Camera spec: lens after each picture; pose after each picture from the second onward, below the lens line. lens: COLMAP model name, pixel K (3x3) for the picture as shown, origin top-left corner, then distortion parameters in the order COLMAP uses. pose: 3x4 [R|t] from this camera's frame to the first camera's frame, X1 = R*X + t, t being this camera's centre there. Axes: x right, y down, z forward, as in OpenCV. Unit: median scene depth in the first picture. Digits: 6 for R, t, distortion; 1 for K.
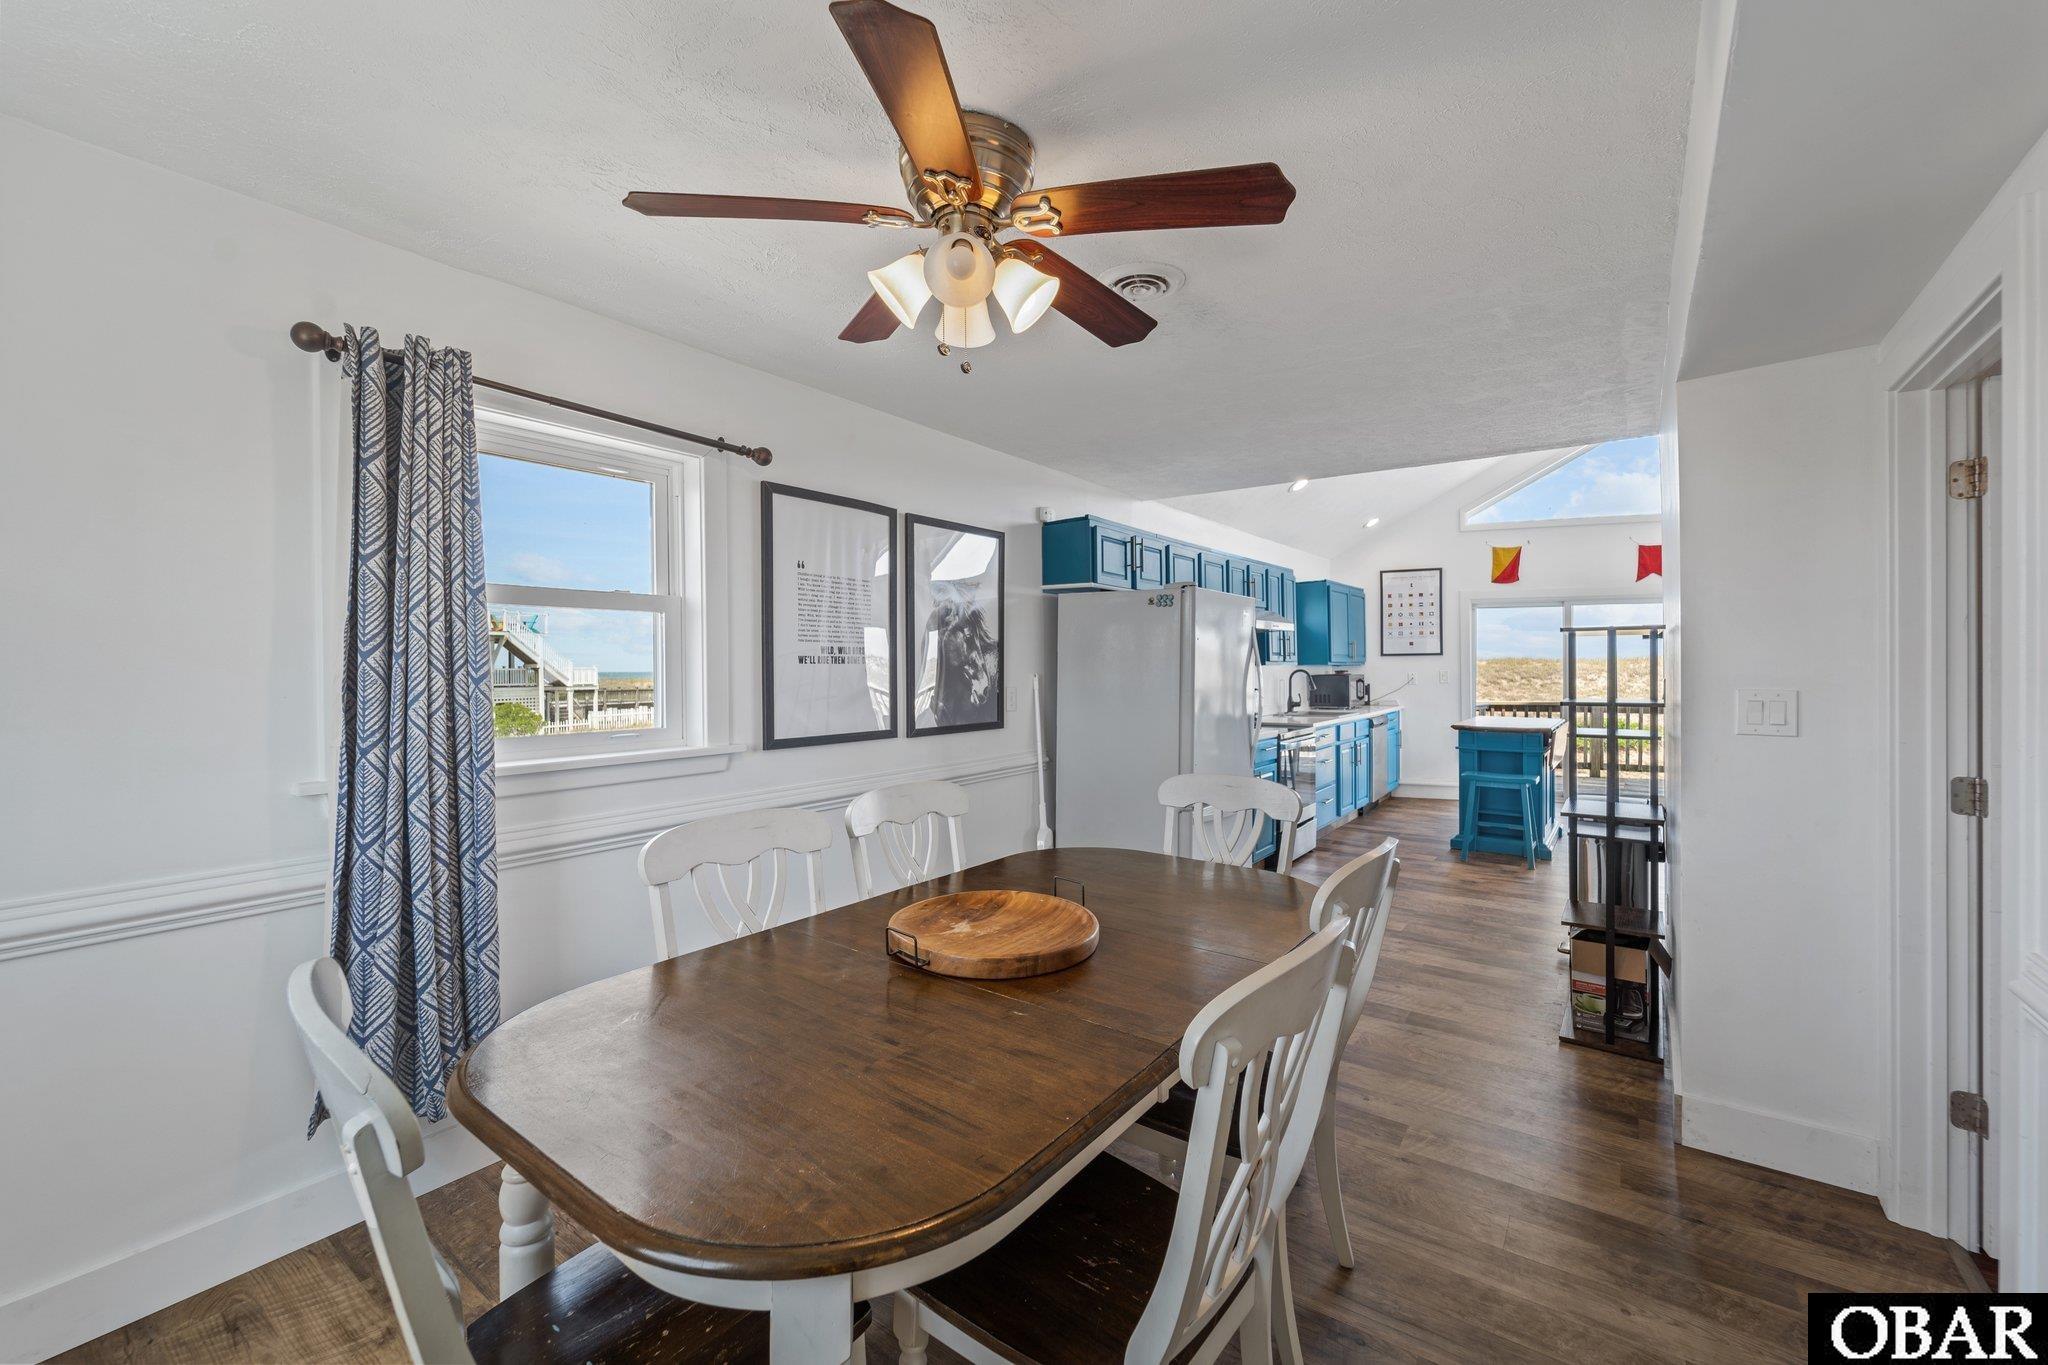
lens RADIAL K [[822.8, 0, 1025.3], [0, 822.8, 672.5], [0, 0, 1]] dist [0.000483, -0.000685]
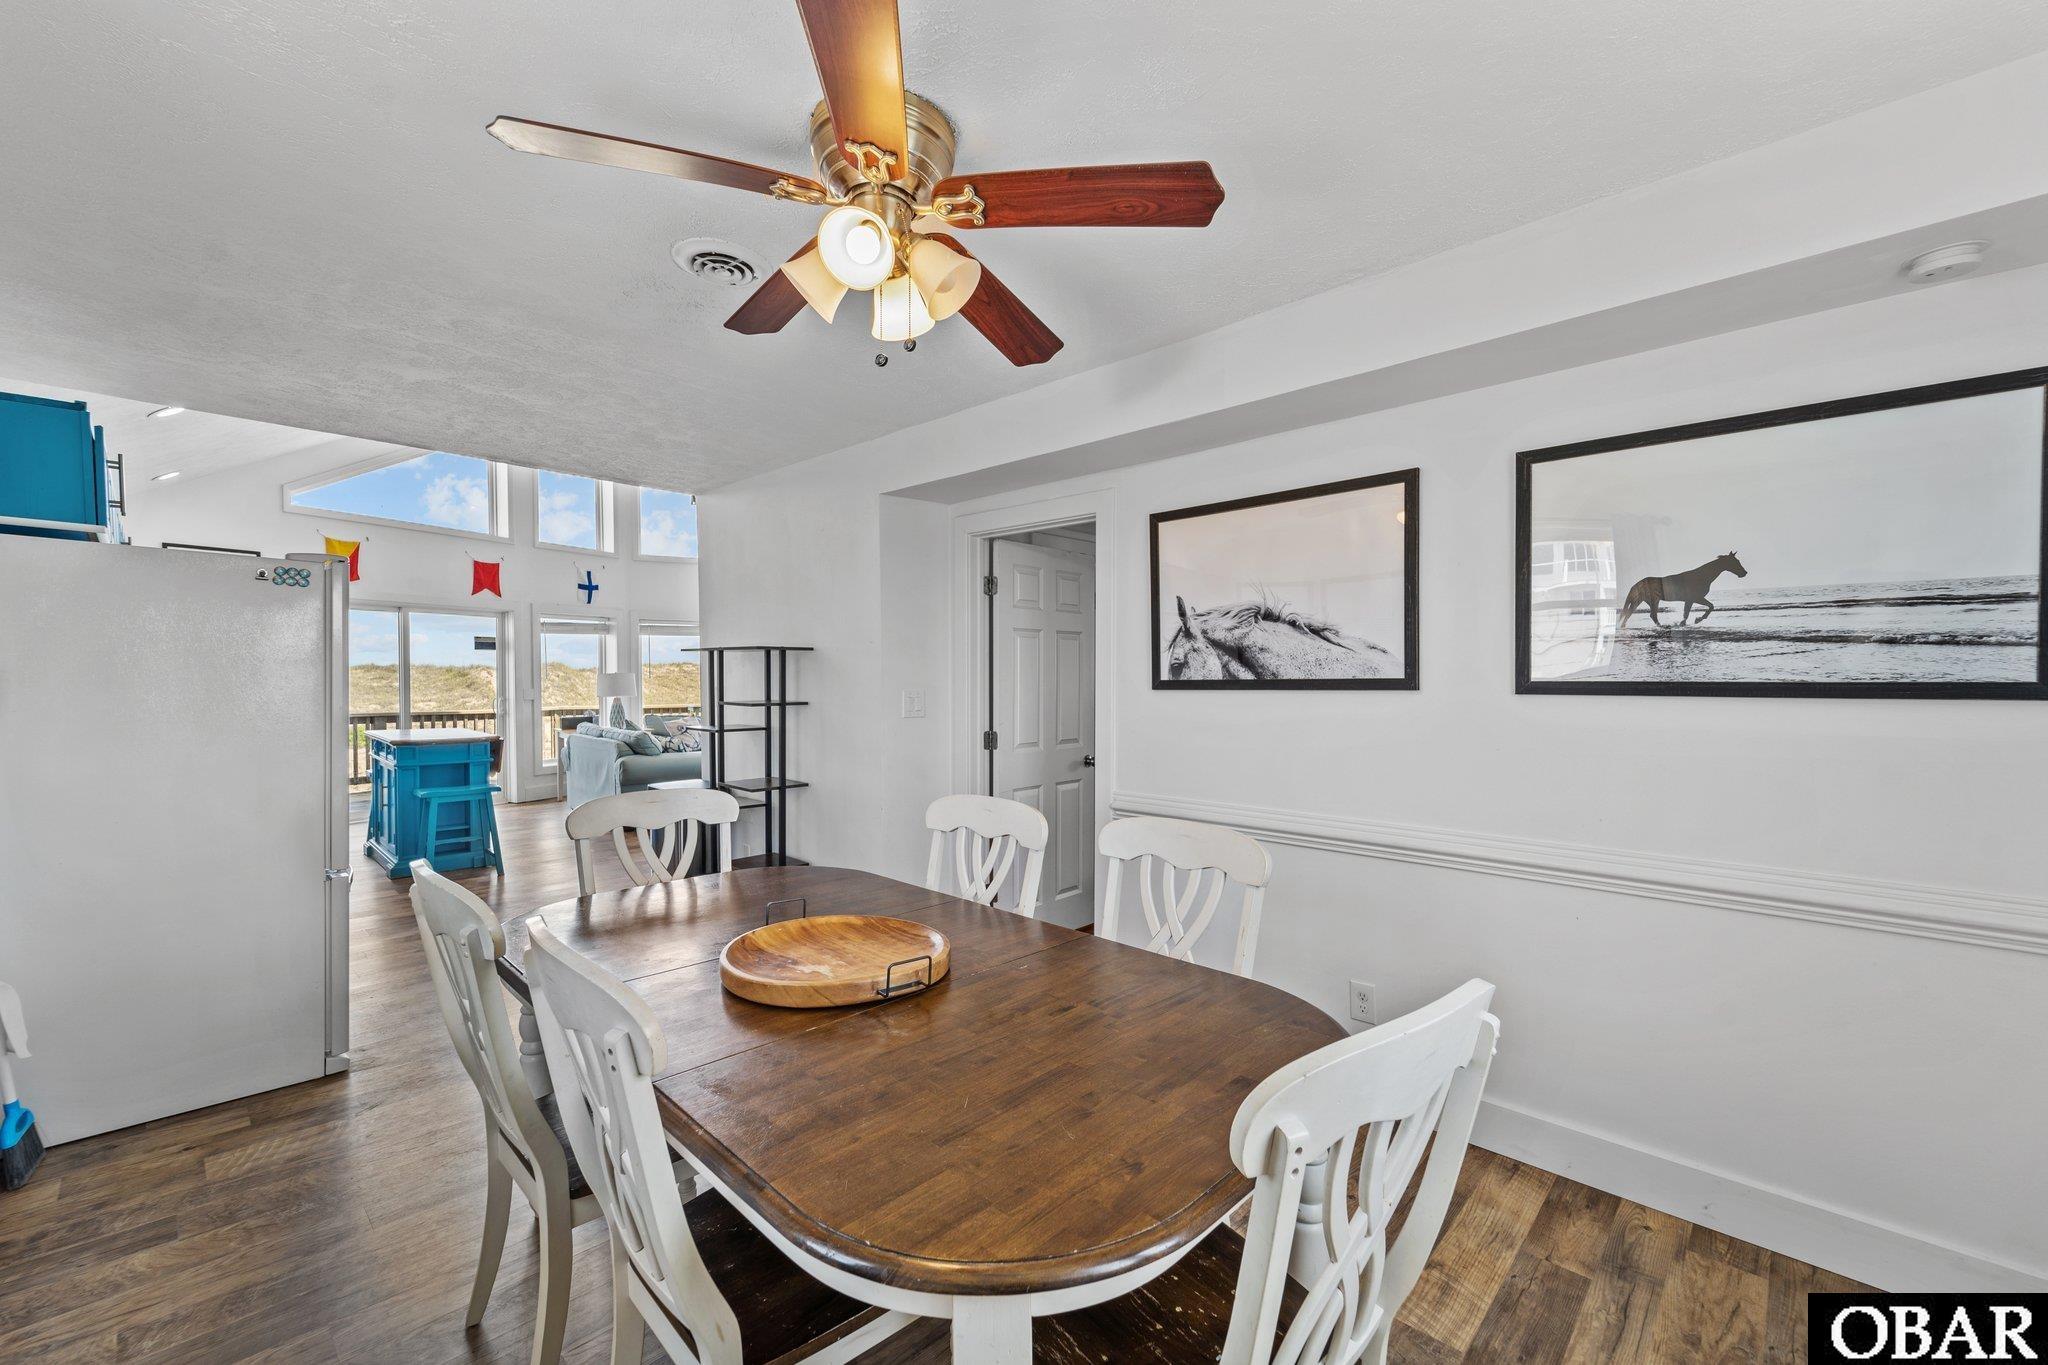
lens RADIAL K [[830.4, 0, 1030.7], [0, 830.4, 694.2], [0, 0, 1]] dist [-0.000178, -0.000397]
pose [[0.123105, -0.017998, 0.992230, -0.218088], [0.002609, 0.999838, 0.017813, -0.000427], [-0.992390, 0.000396, 0.123132, 0.153550]]
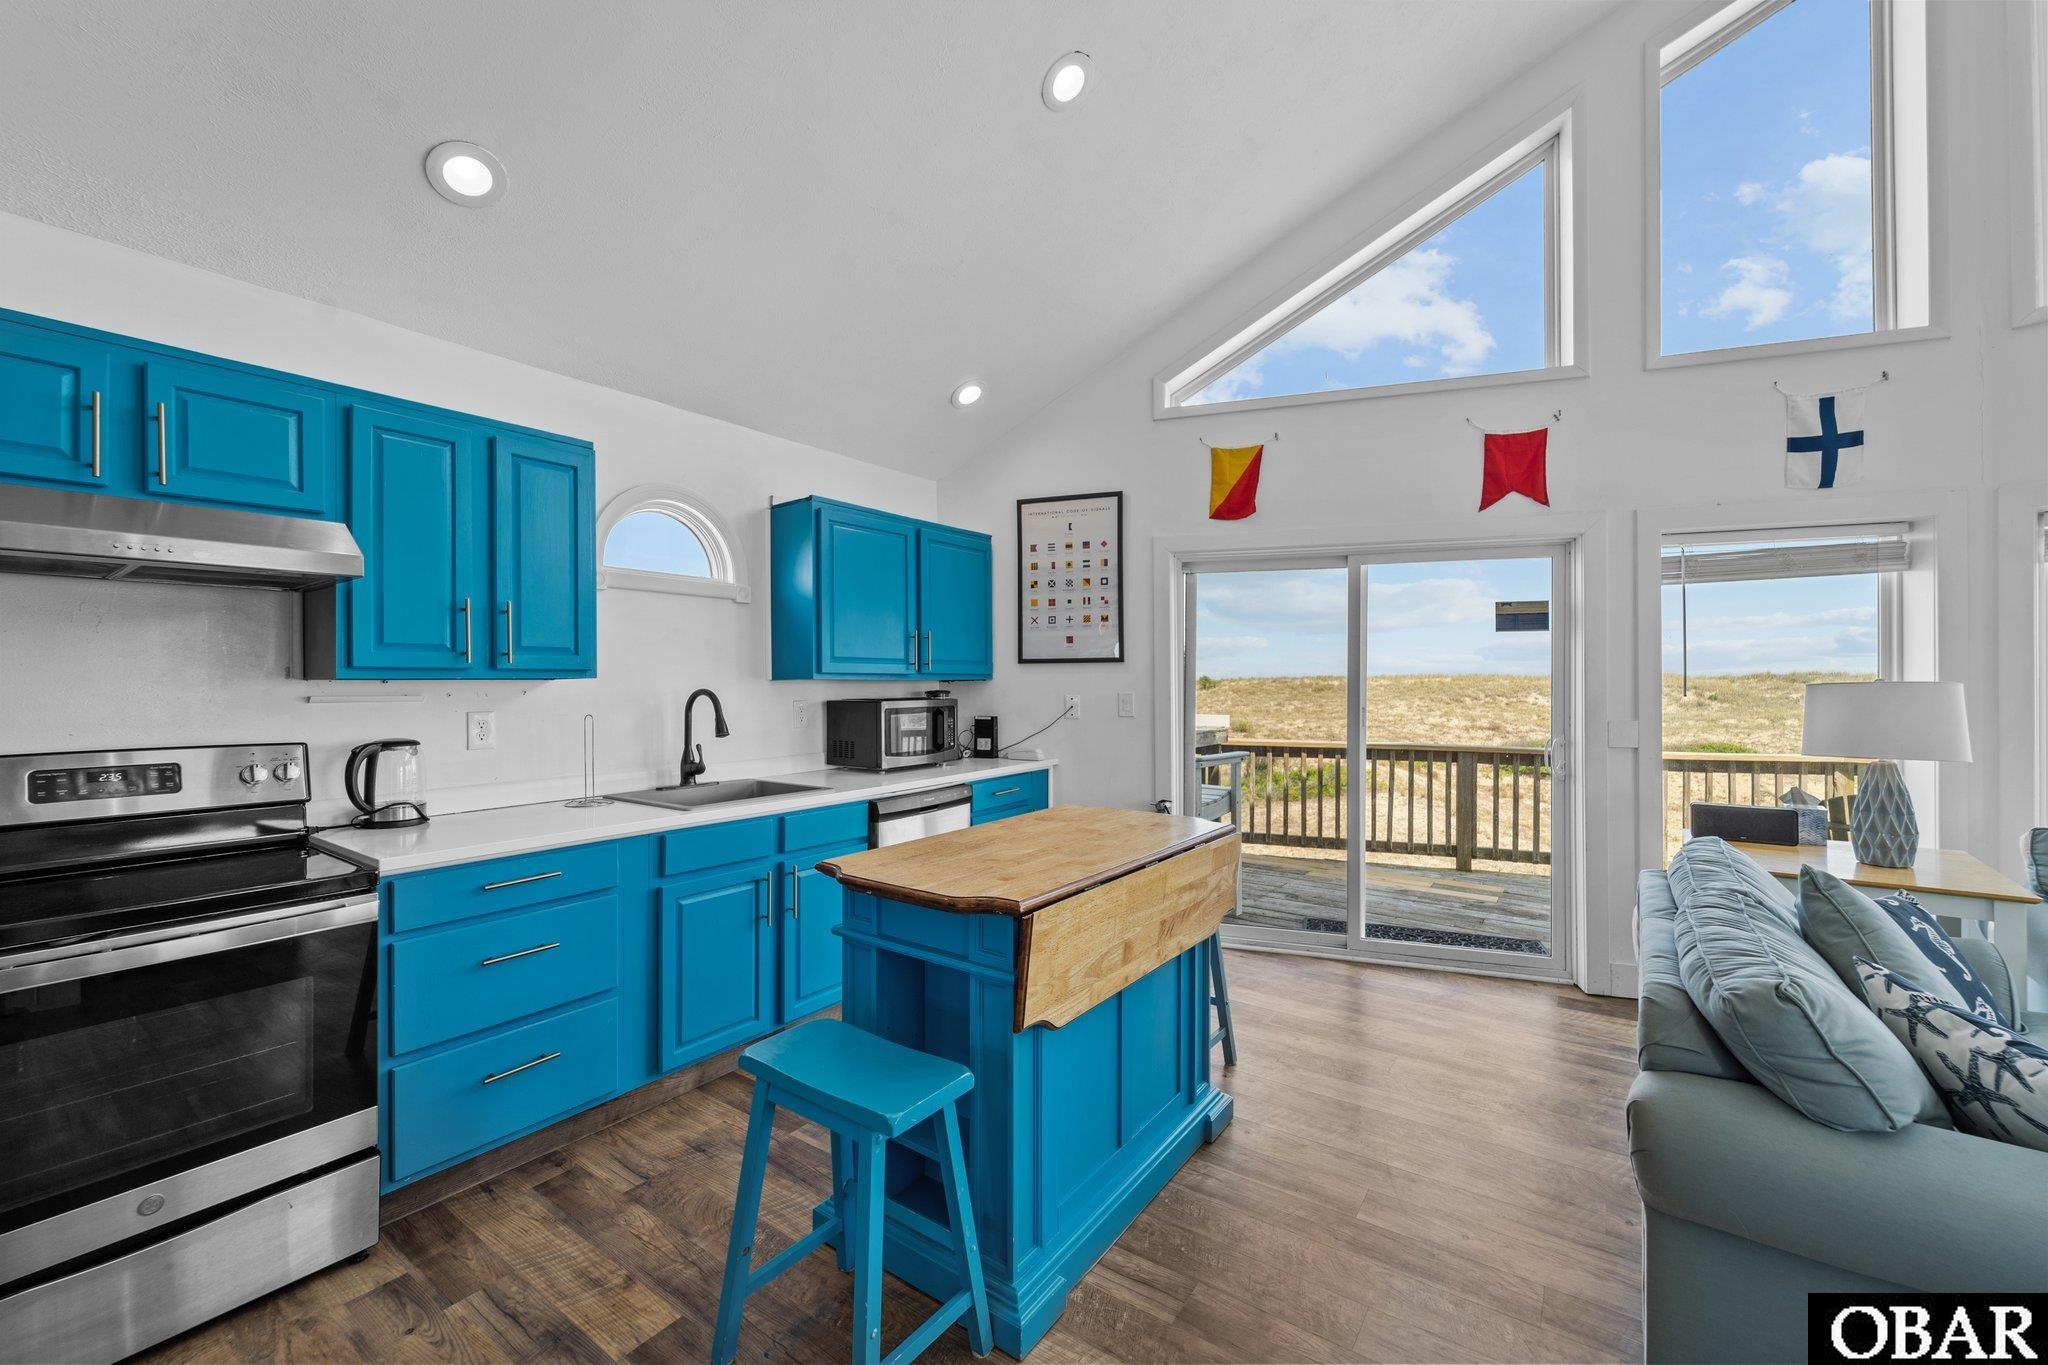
lens RADIAL K [[821.9, 0, 1029.8], [0, 821.9, 676.5], [0, 0, 1]] dist [-0.000489, -0.000293]
pose [[0.999820, 0.007223, 0.017530, 0.453880], [-0.007022, 0.999910, -0.011463, -0.006186], [-0.017611, 0.011338, 0.999781, 0.506051]]
